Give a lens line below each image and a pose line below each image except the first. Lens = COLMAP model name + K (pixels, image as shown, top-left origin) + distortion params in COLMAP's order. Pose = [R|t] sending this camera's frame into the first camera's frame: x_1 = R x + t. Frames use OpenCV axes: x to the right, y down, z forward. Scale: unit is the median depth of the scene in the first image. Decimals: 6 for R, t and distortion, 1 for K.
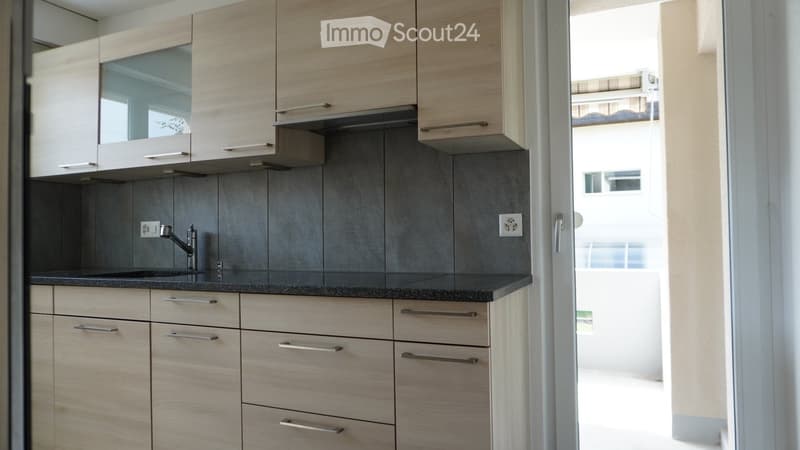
lens RADIAL K [[533.6, 0, 400.0], [0, 533.6, 225.0], [0, 0, 1]] dist [-0.051514, 0.037169]
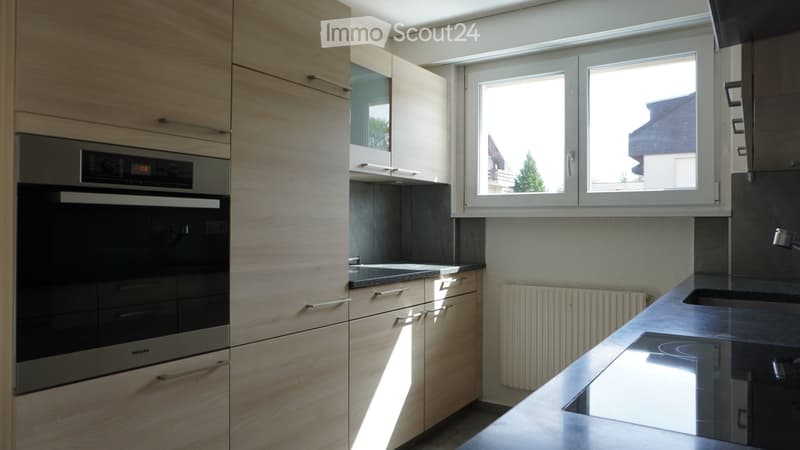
lens RADIAL K [[530.1, 0, 400.0], [0, 530.1, 225.0], [0, 0, 1]] dist [-0.042697, 0.000363]
pose [[-0.178549, 0.014790, -0.983820, 0.283218], [0.016853, 0.999786, 0.011972, -0.021789], [0.983787, -0.014443, -0.178760, 0.695710]]
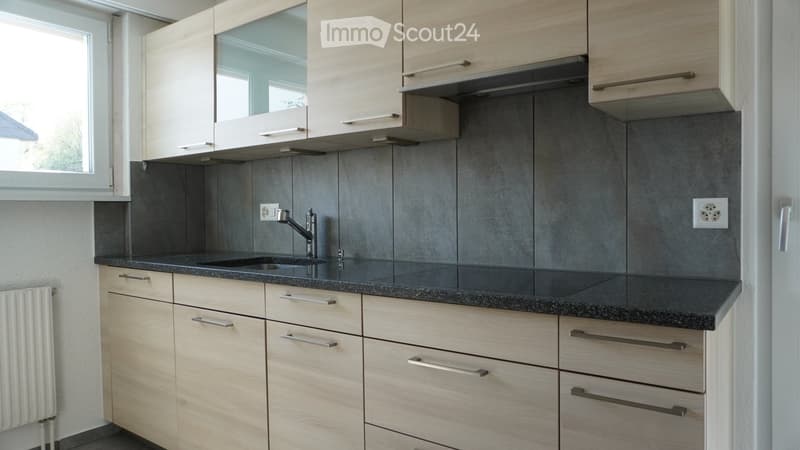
lens RADIAL K [[533.6, 0, 400.0], [0, 533.6, 225.0], [0, 0, 1]] dist [-0.051514, 0.037169]
pose [[0.975680, 0.008195, -0.219047, -0.048986], [0.002547, 0.998810, 0.048712, -0.017996], [0.219185, -0.048085, 0.974498, 0.161419]]
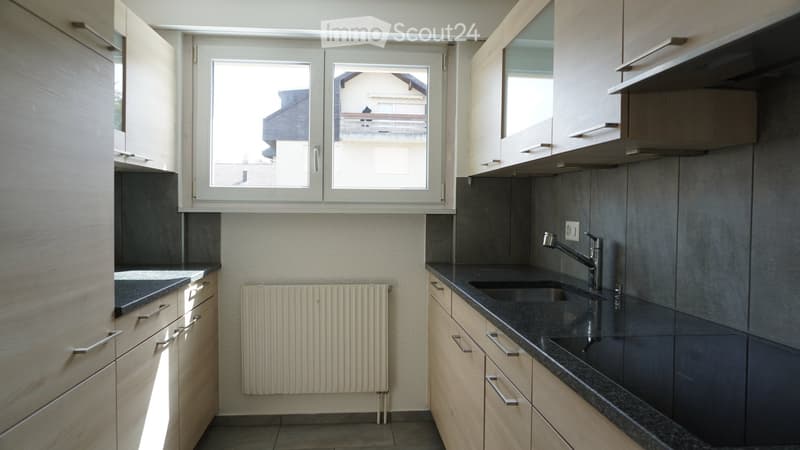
lens RADIAL K [[533.6, 0, 400.0], [0, 533.6, 225.0], [0, 0, 1]] dist [-0.051514, 0.037169]
pose [[0.488569, 0.049454, -0.871123, 0.165623], [0.000057, 0.998391, 0.056711, -0.061640], [0.872525, -0.027756, 0.487780, 0.428565]]
